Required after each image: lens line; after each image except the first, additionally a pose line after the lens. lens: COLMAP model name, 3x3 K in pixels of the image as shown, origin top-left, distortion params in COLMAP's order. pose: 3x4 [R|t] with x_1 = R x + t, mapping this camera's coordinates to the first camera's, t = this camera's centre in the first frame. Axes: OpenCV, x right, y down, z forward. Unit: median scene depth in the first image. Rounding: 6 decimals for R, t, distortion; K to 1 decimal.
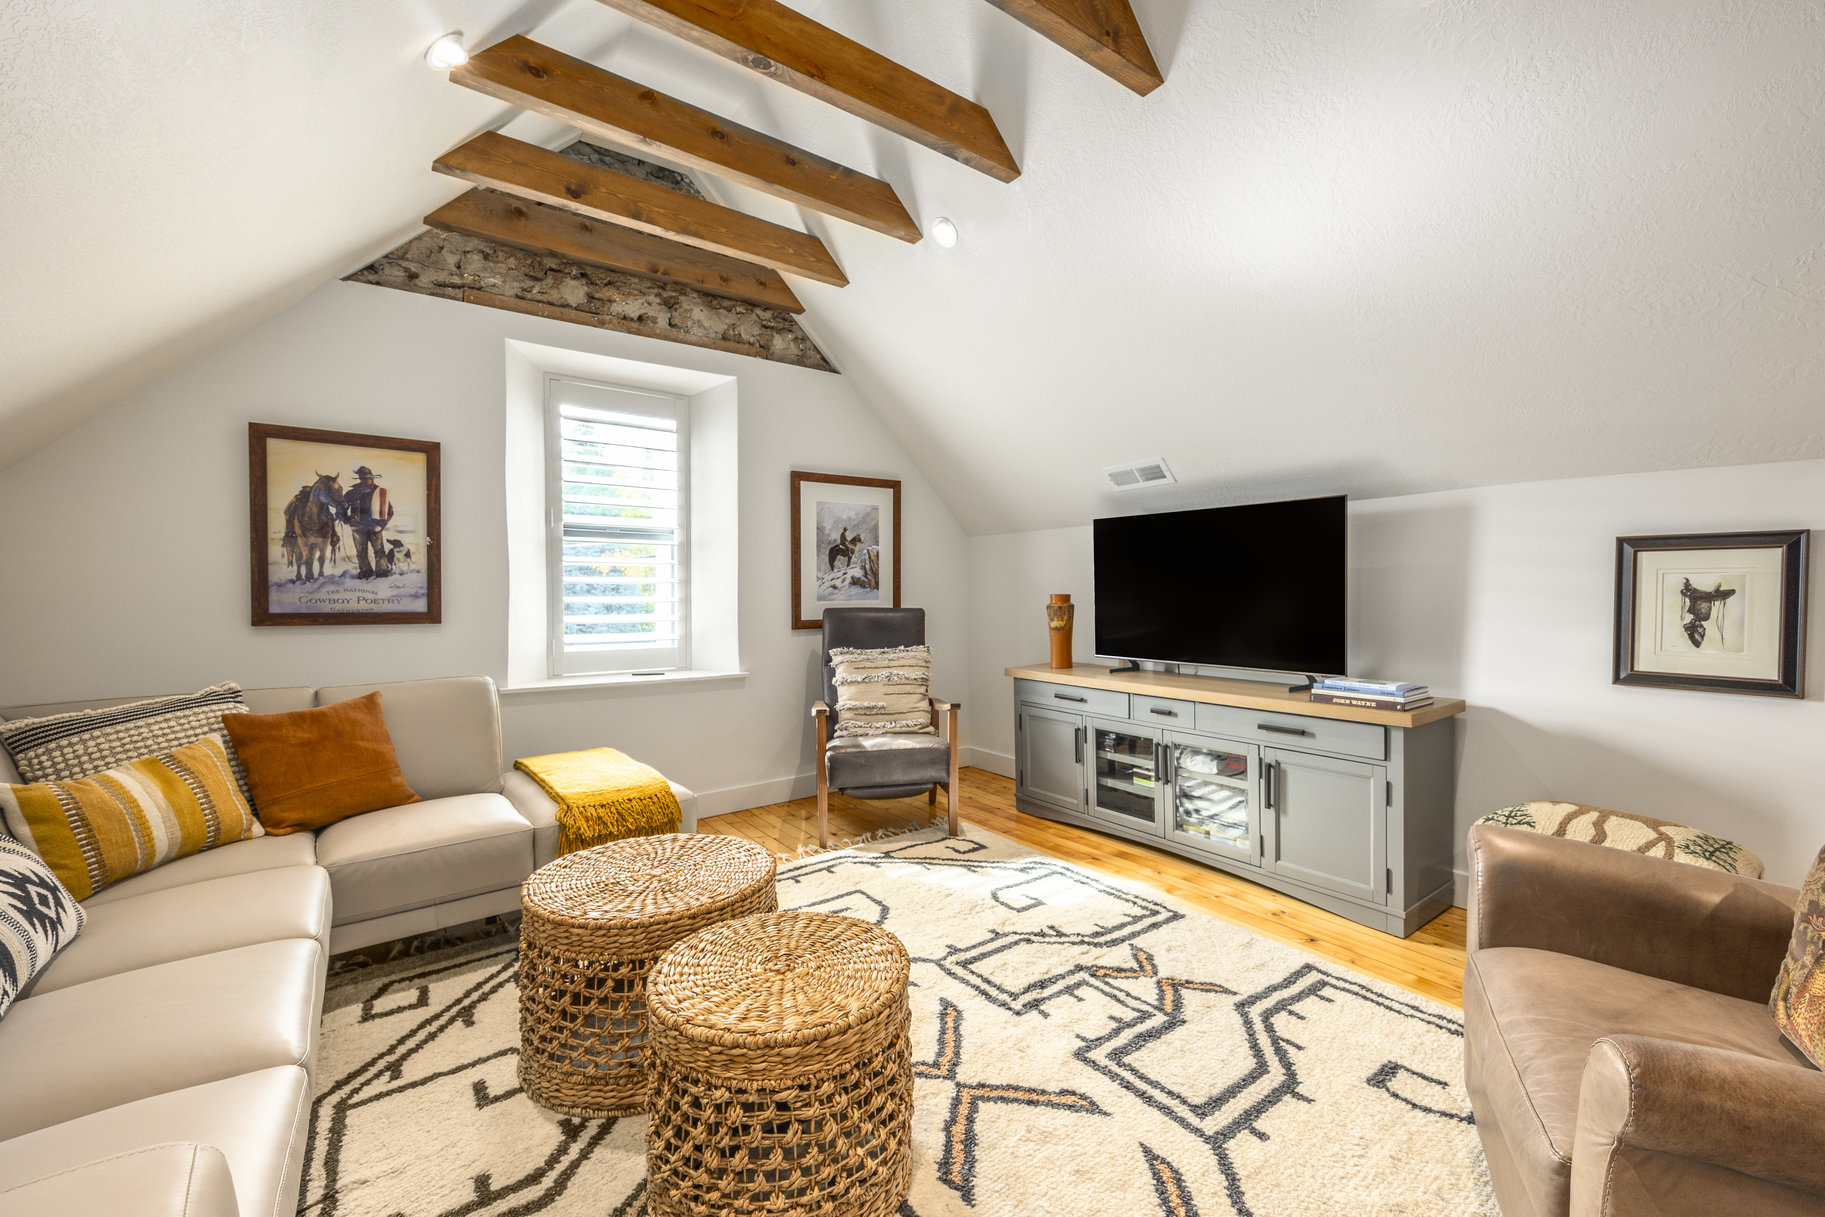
lens RADIAL K [[770.1, 0, 913.4], [0, 770.1, 609.0], [0, 0, 1]] dist [0.013418, -0.000016]
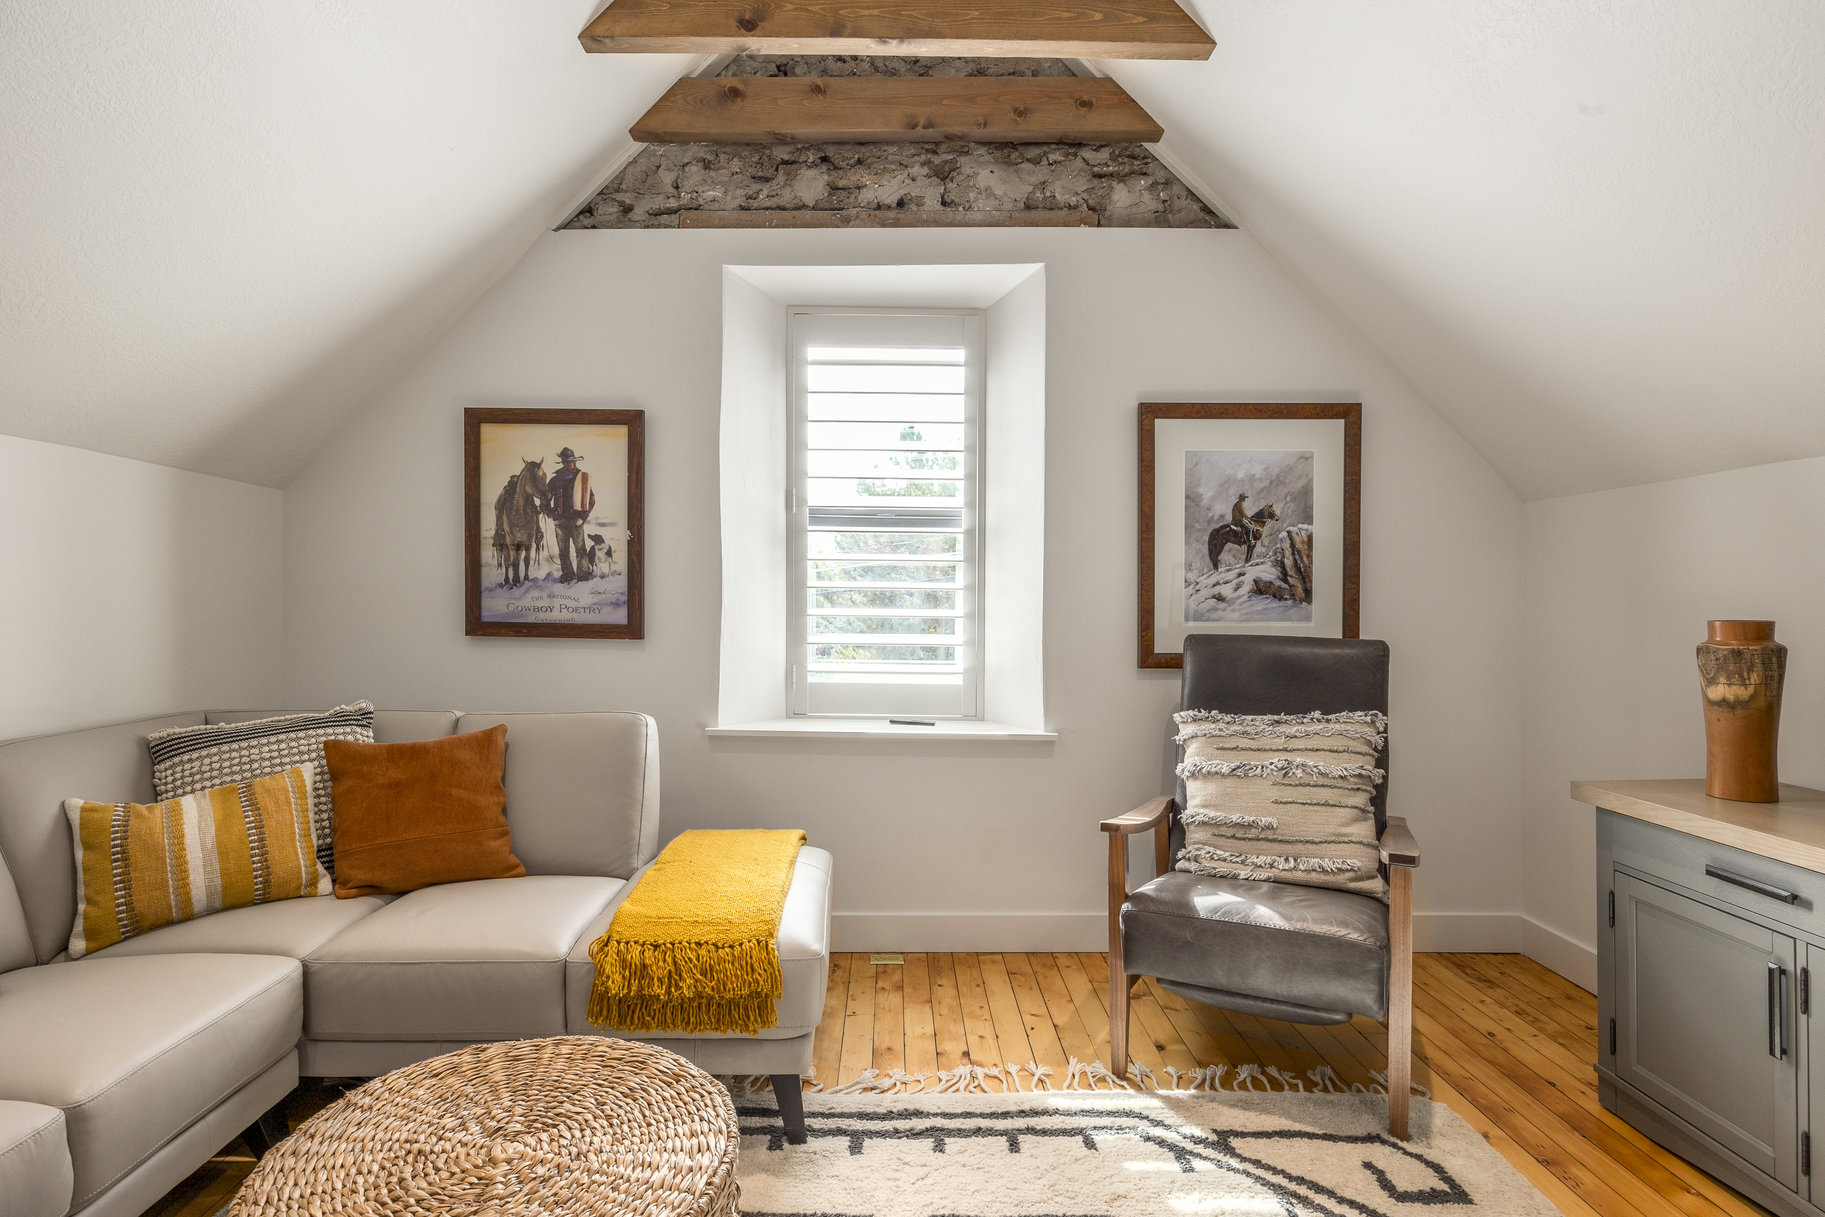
lens RADIAL K [[902.9, 0, 881.4], [0, 902.9, 607.5], [0, 0, 1]] dist [-0.012138, 0.004044]
pose [[0.797141, 0.016194, -0.603575, 0.124403], [-0.025444, 0.999653, -0.006784, -0.012353], [0.603256, 0.020765, 0.797277, 0.372605]]
